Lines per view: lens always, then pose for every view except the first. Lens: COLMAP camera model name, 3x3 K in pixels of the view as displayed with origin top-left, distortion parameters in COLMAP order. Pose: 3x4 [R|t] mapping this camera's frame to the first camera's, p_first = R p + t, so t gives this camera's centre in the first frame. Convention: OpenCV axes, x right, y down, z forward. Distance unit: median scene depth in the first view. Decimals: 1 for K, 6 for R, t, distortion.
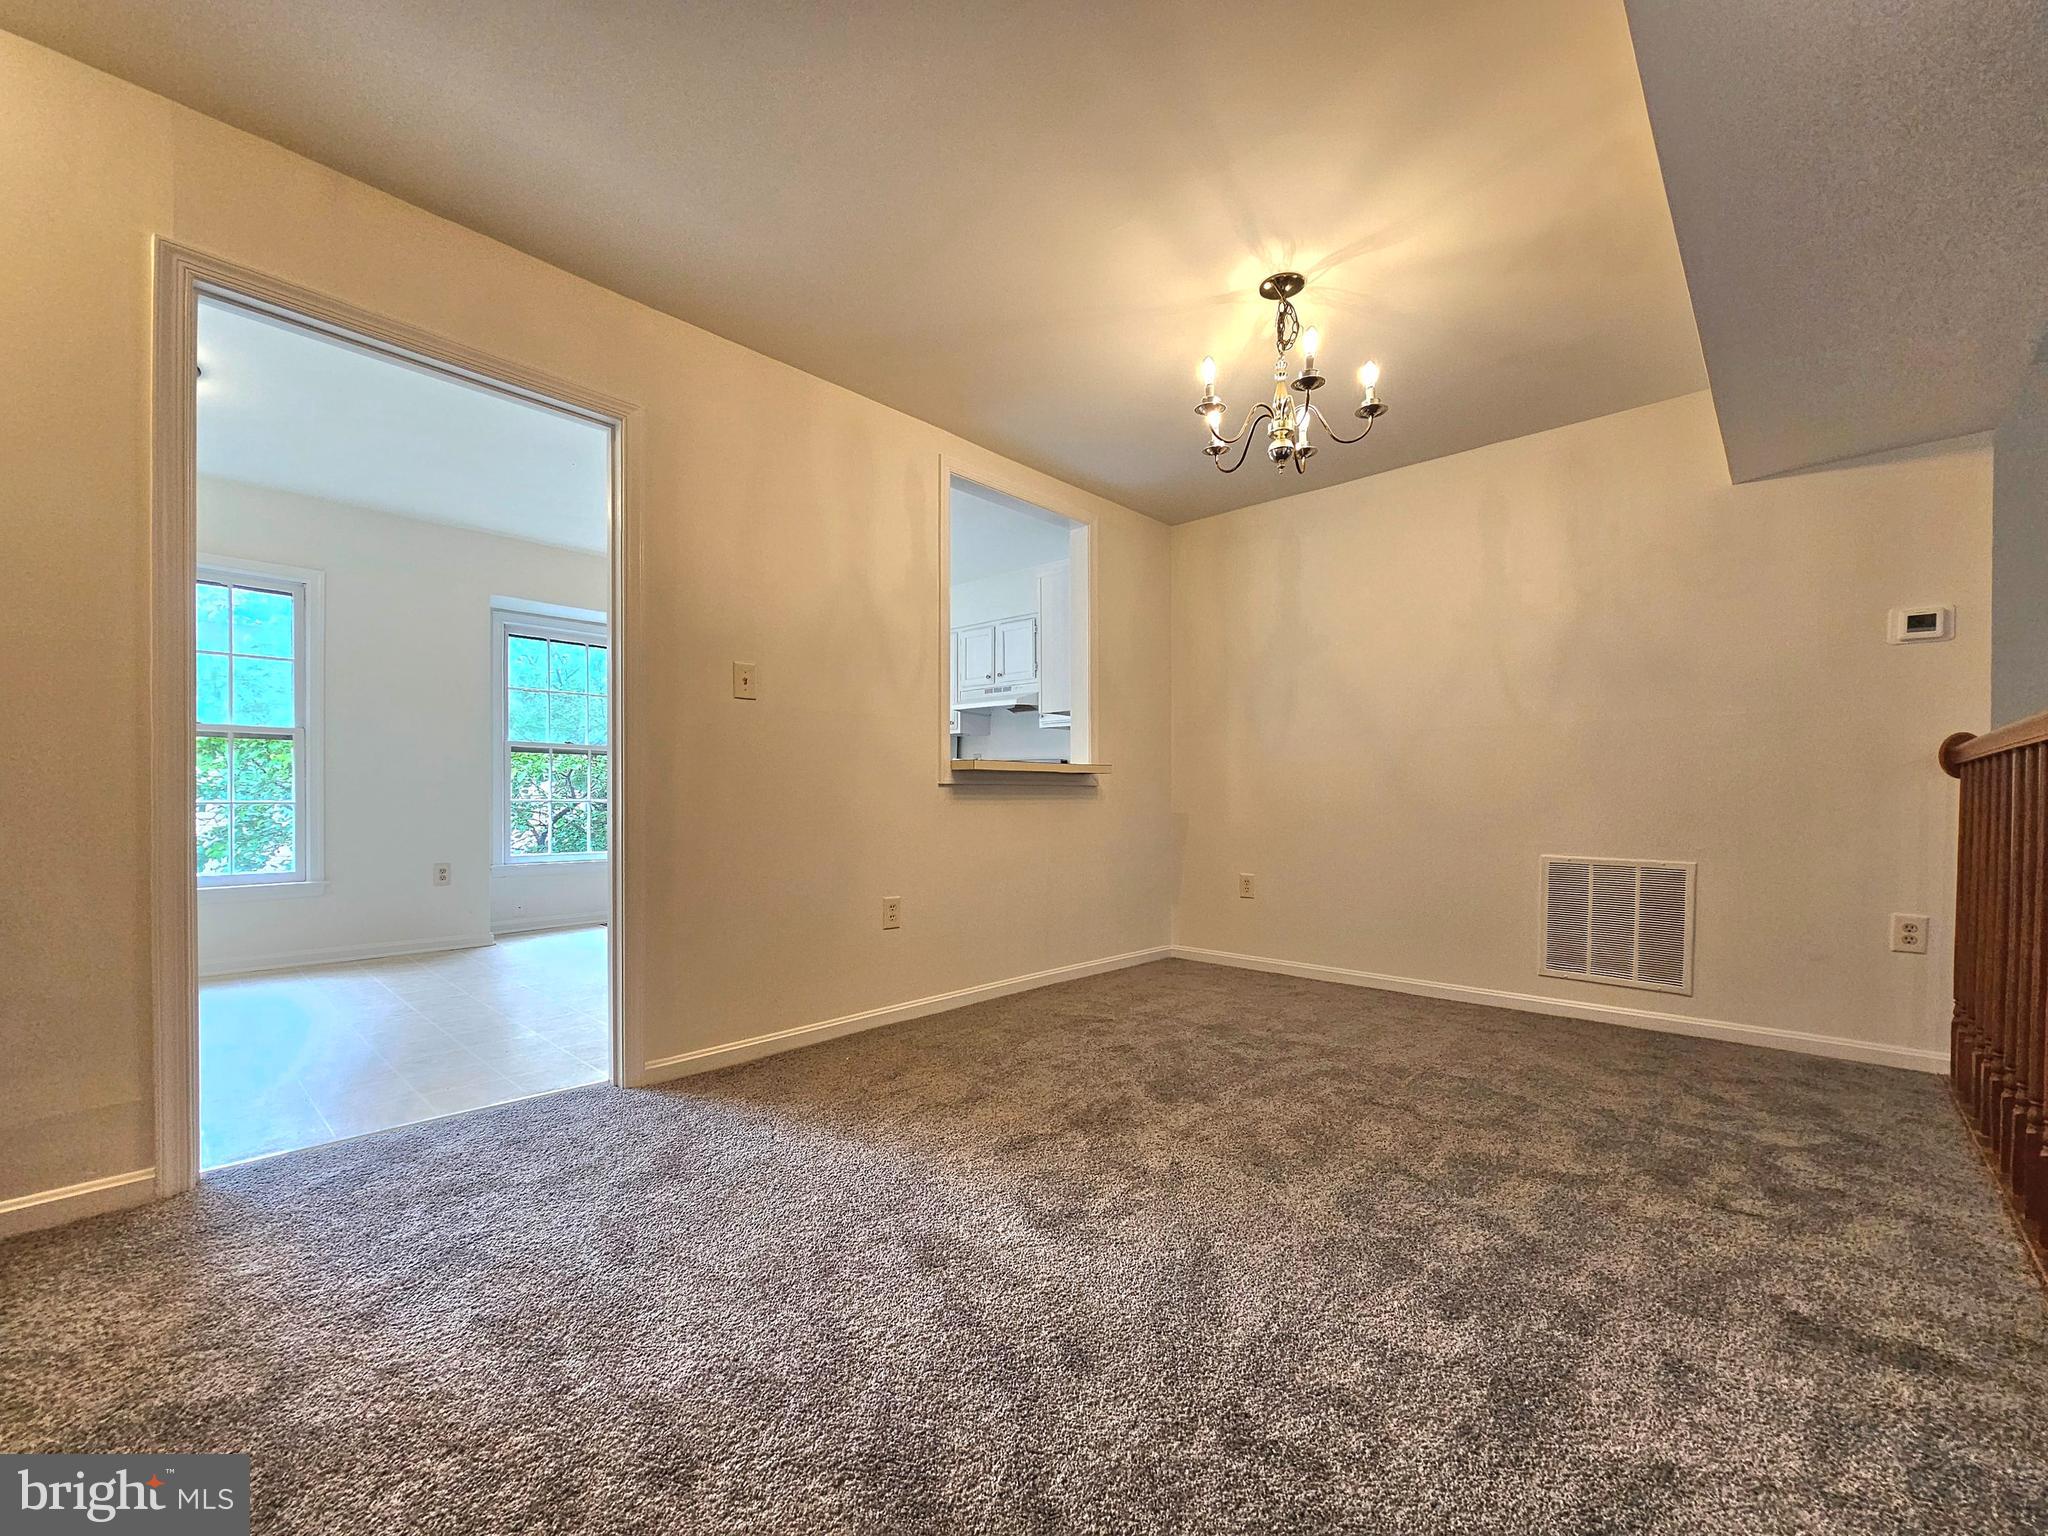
lens RADIAL K [[844.2, 0, 1019.2], [0, 844.2, 811.6], [0, 0, 1]] dist [-0.001274, -0.000109]
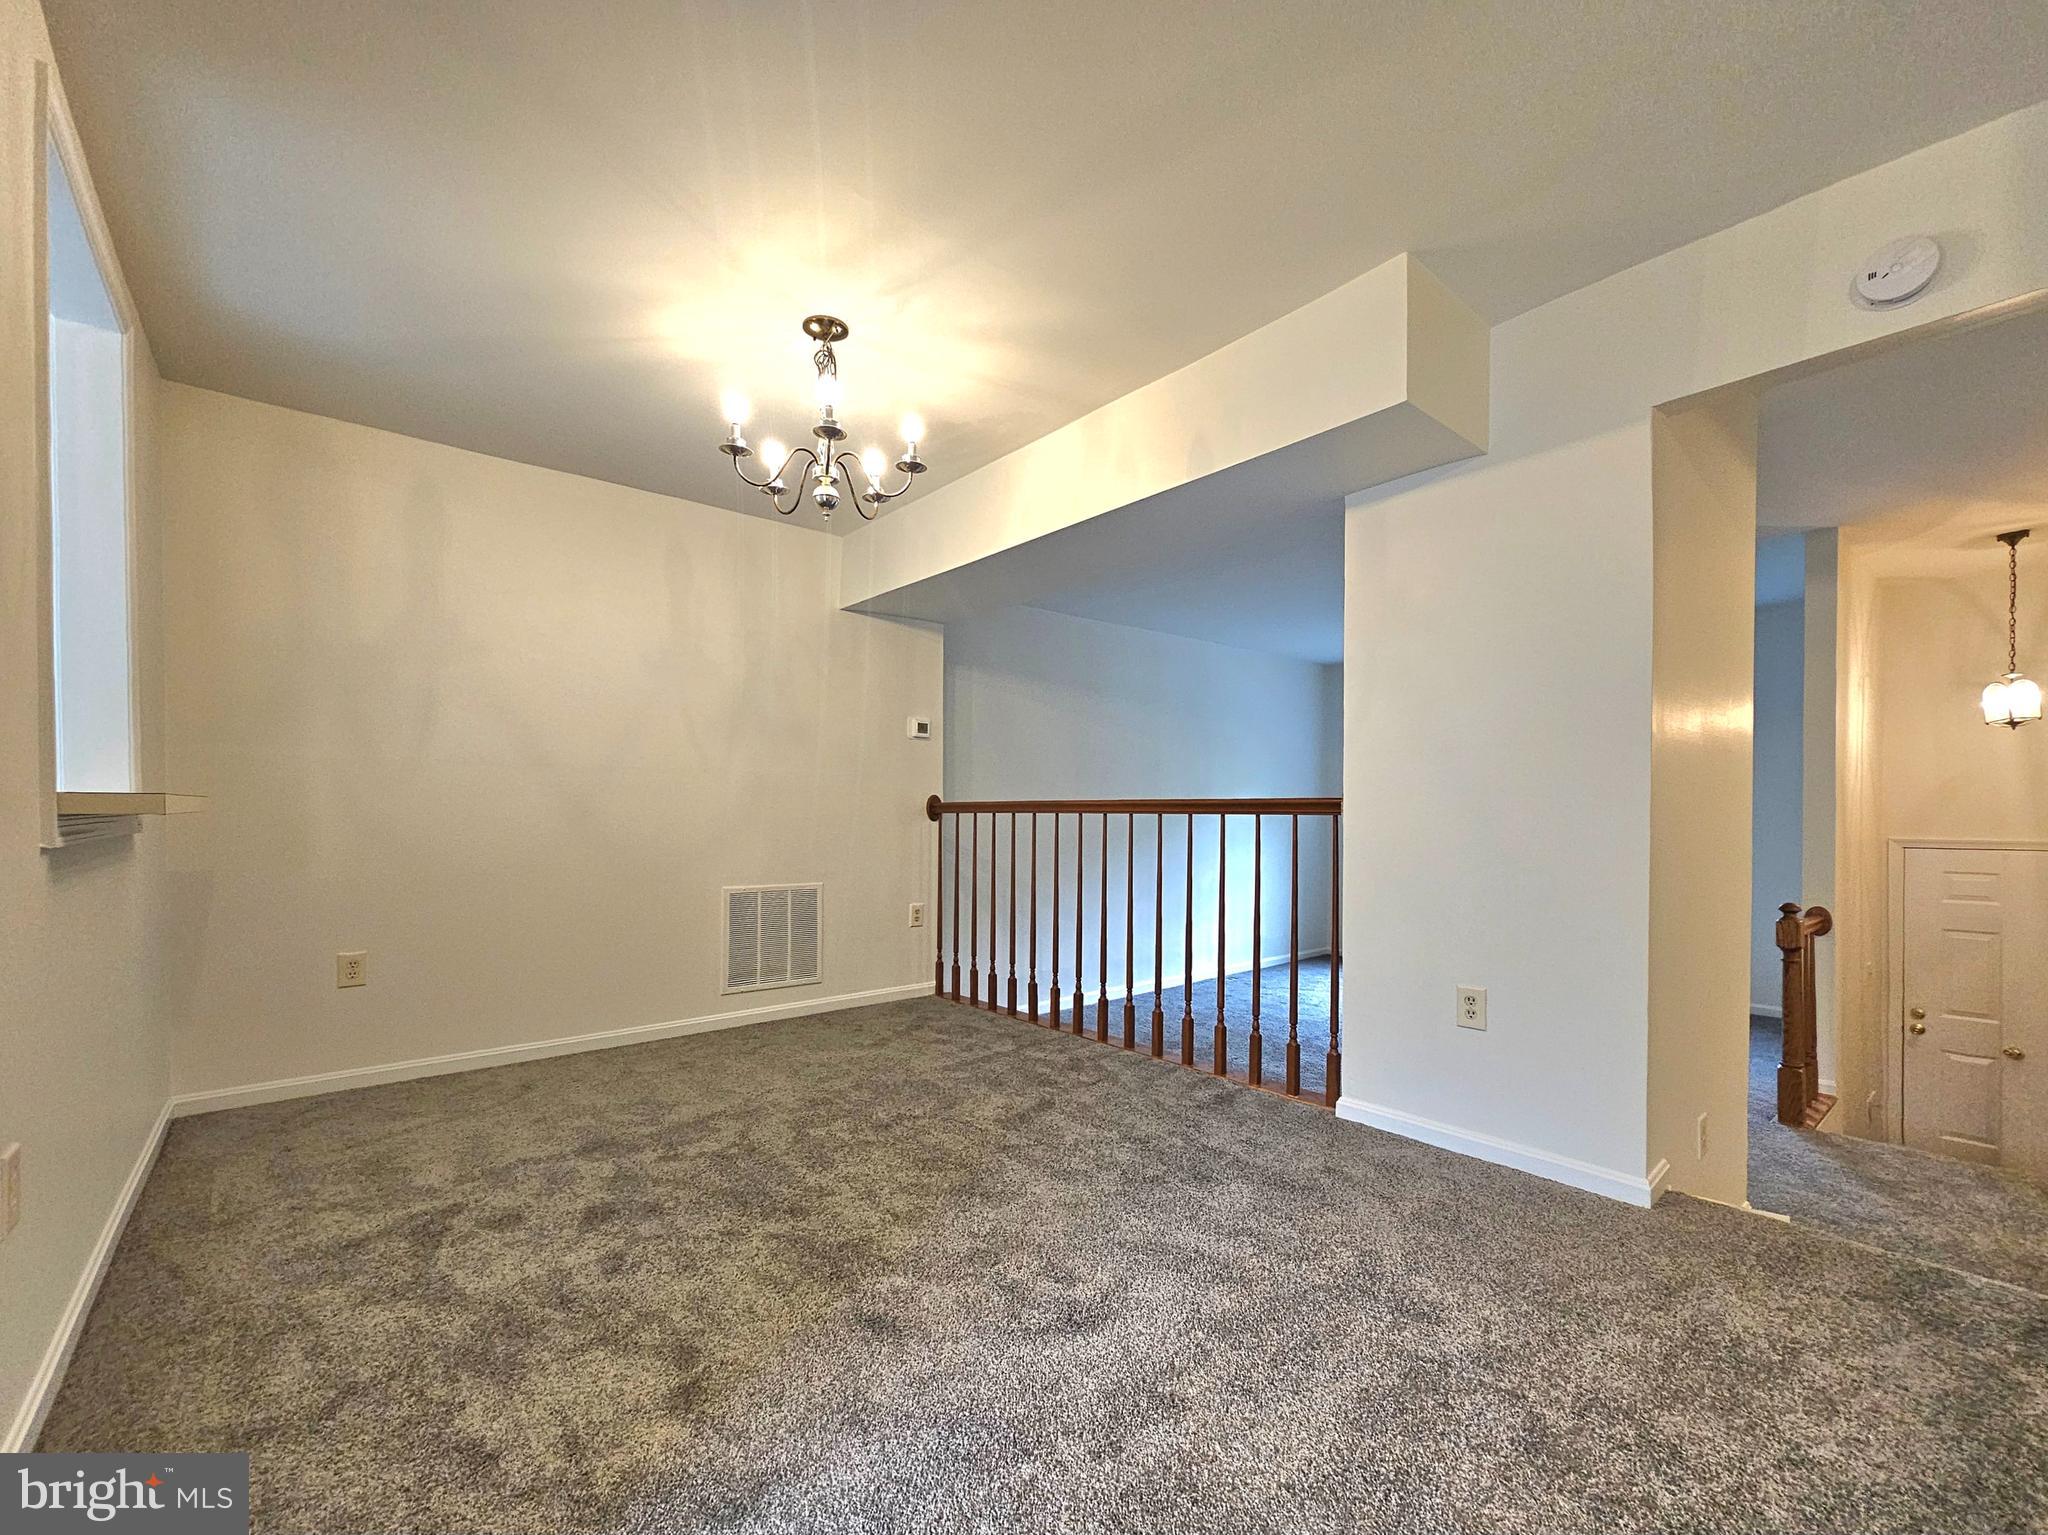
lens RADIAL K [[857.6, 0, 1020.5], [0, 857.6, 818.4], [0, 0, 1]] dist [0.000228, -0.000058]
pose [[0.120845, -0.012194, 0.992596, -0.552744], [0.012870, 0.999860, 0.010716, -0.056390], [-0.992588, 0.011480, 0.120985, 0.558536]]
